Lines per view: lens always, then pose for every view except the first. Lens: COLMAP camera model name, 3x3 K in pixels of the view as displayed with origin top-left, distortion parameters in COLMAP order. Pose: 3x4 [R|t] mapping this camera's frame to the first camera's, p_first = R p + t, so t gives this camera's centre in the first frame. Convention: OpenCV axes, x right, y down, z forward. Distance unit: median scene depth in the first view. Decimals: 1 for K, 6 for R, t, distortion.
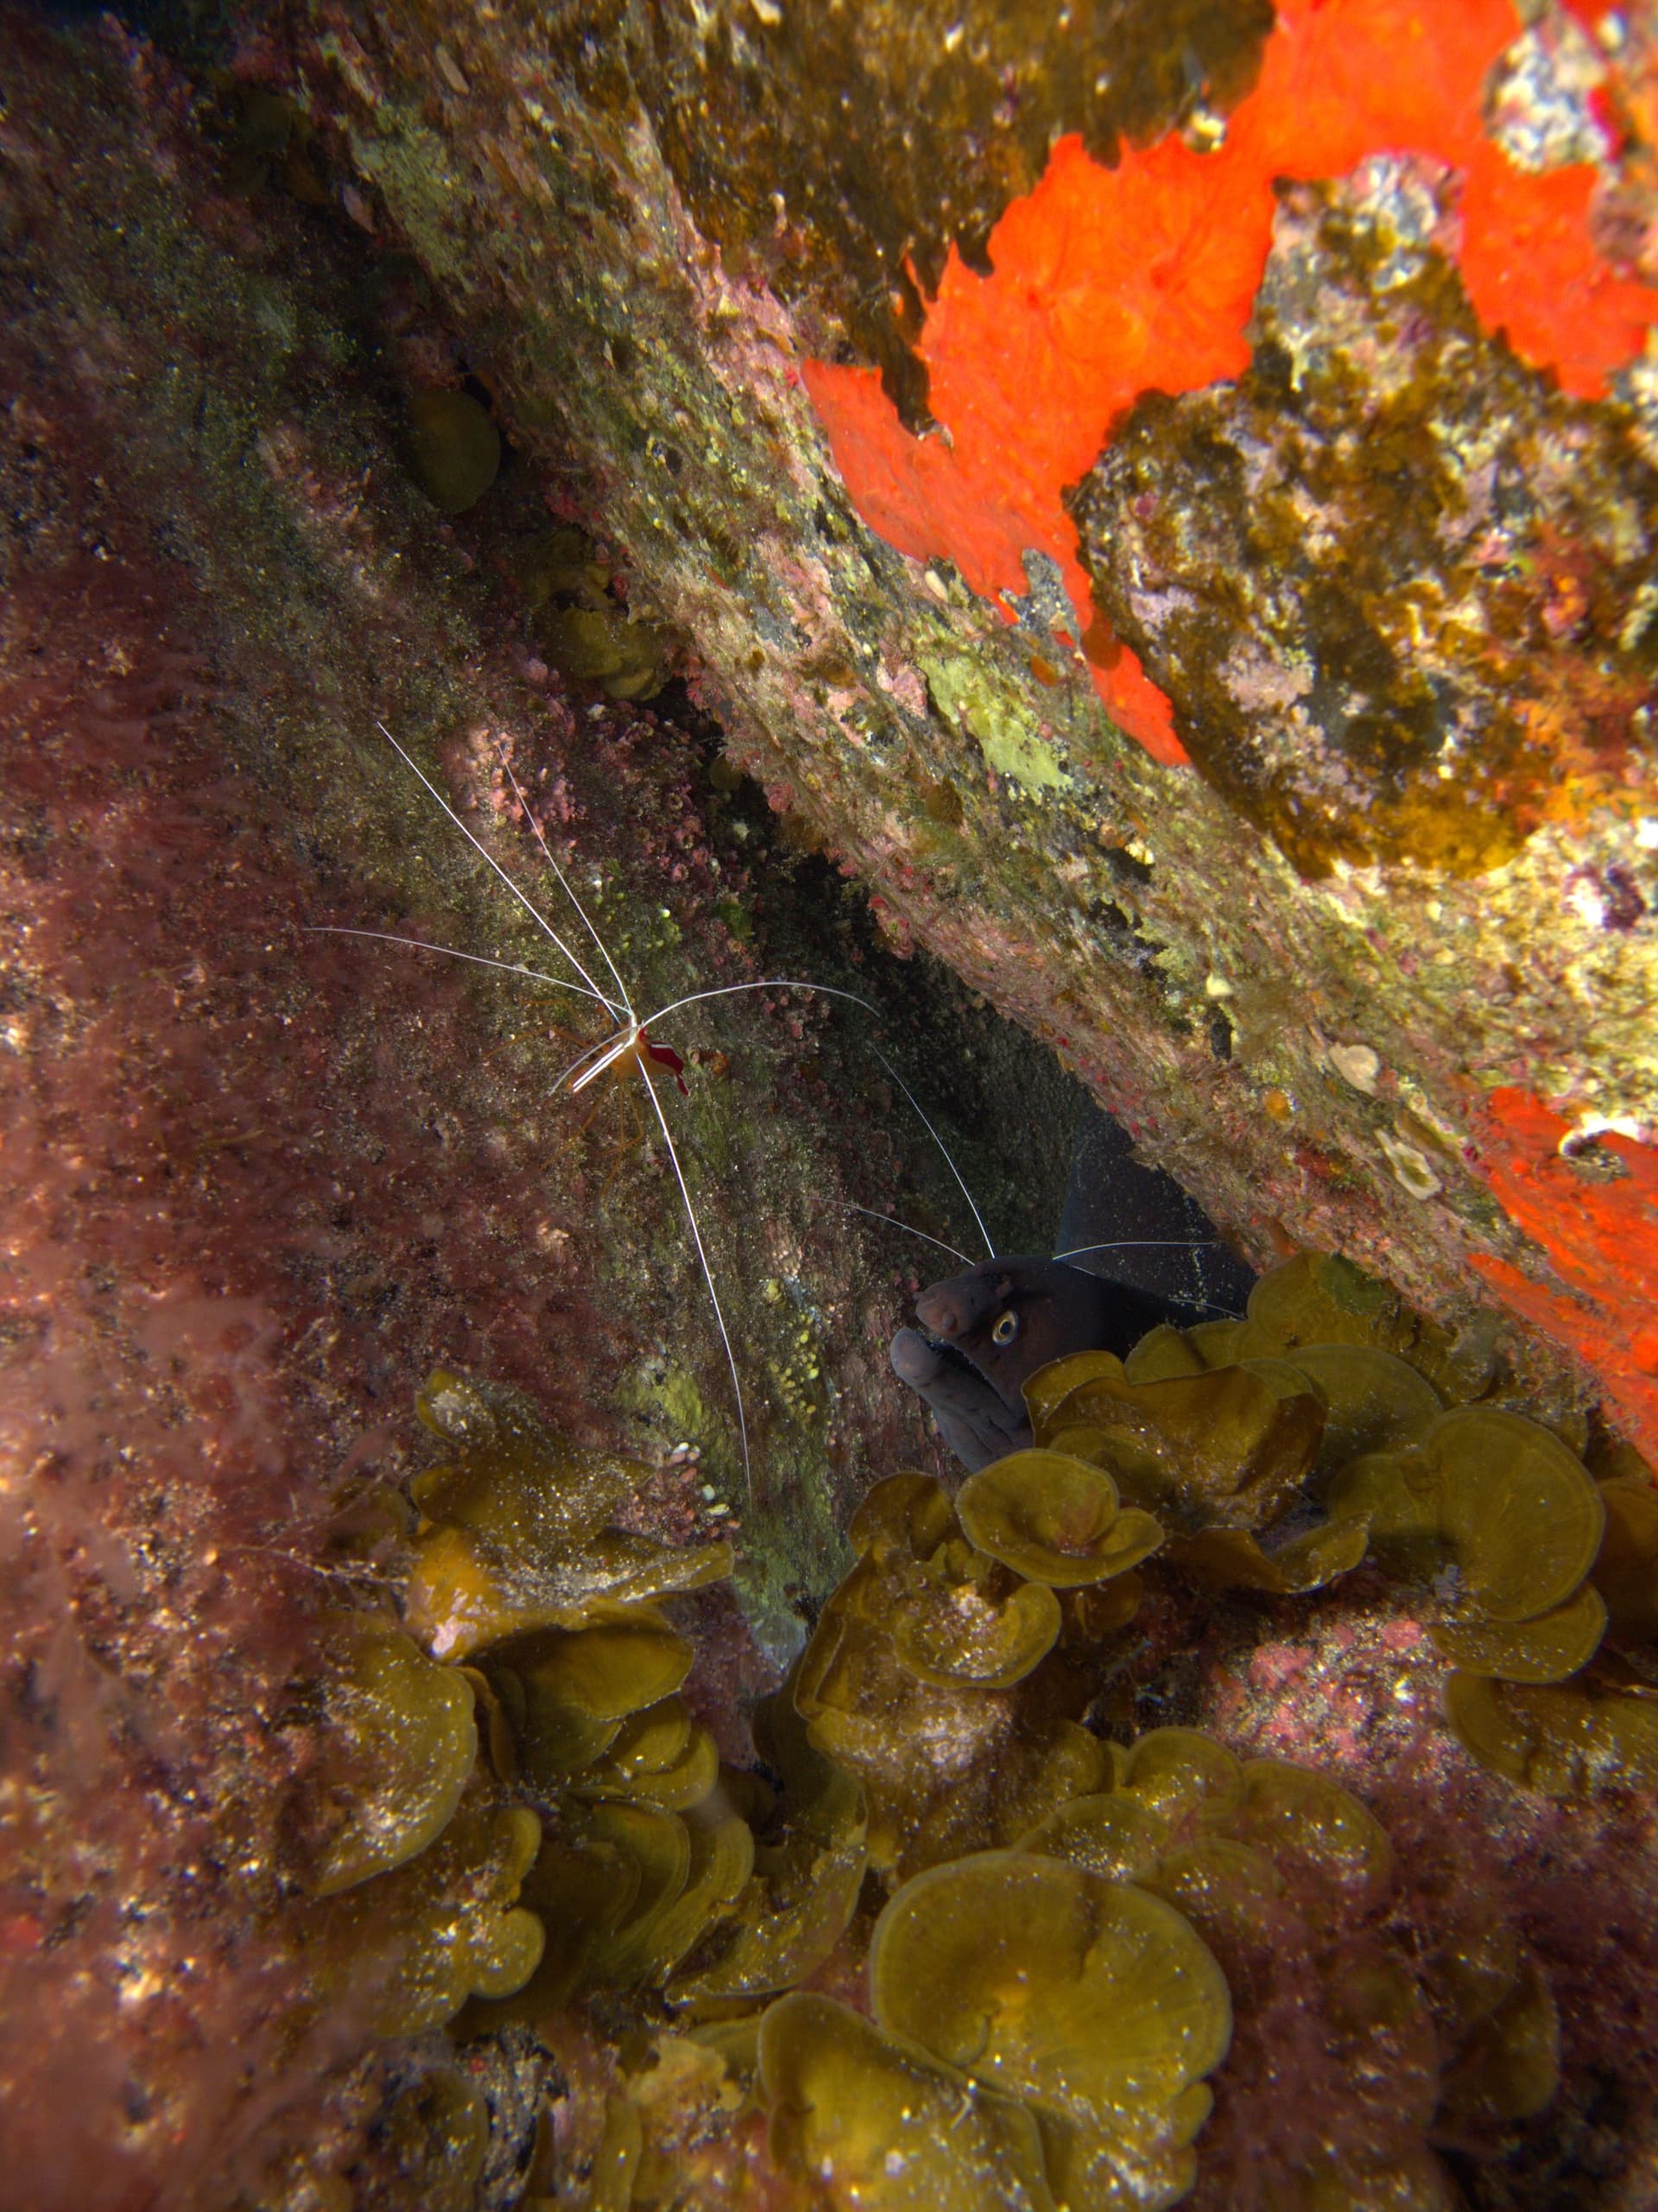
lens RADIAL K [[2497.4, 0, 824.4], [0, 2497.4, 991.6], [0, 0, 1]] dist [-0.001576, 0.563243]
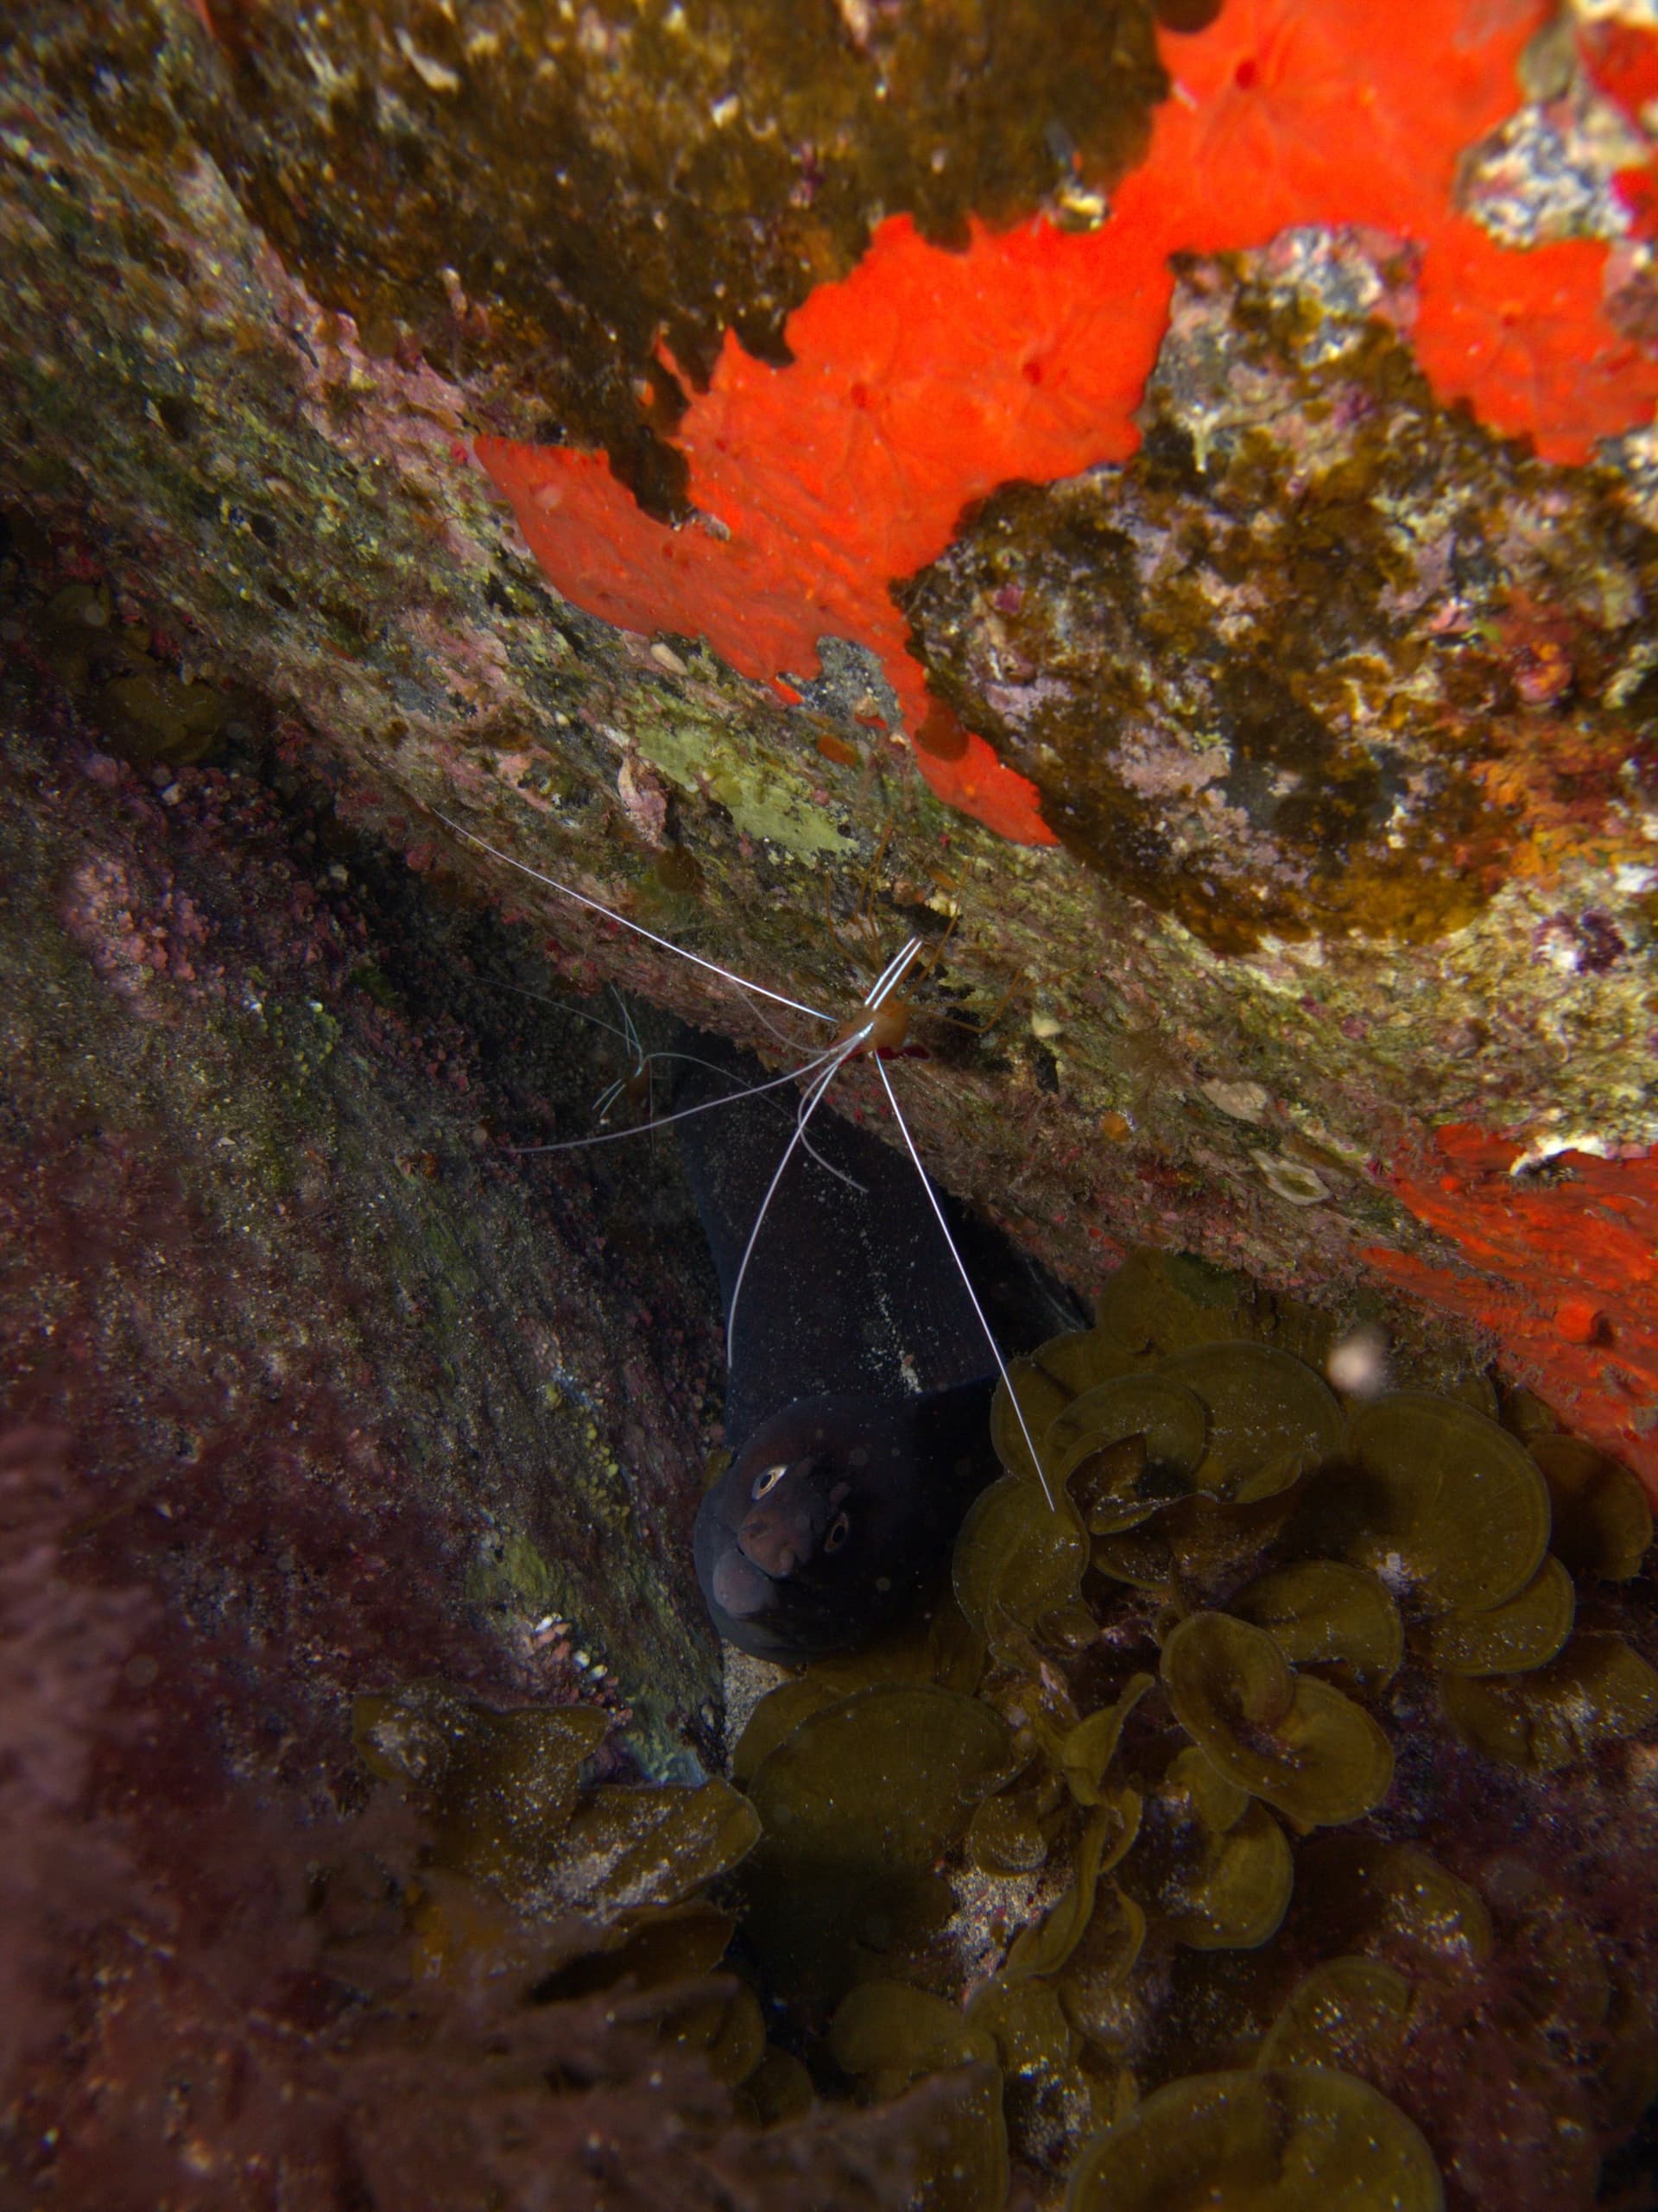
lens RADIAL K [[2497.4, 0, 824.4], [0, 2497.4, 991.6], [0, 0, 1]] dist [-0.001576, 0.563243]
pose [[0.943152, -0.222812, 0.246614, -0.181527], [0.197964, 0.972630, 0.121663, -0.177443], [-0.266972, -0.065926, 0.961447, 0.152625]]
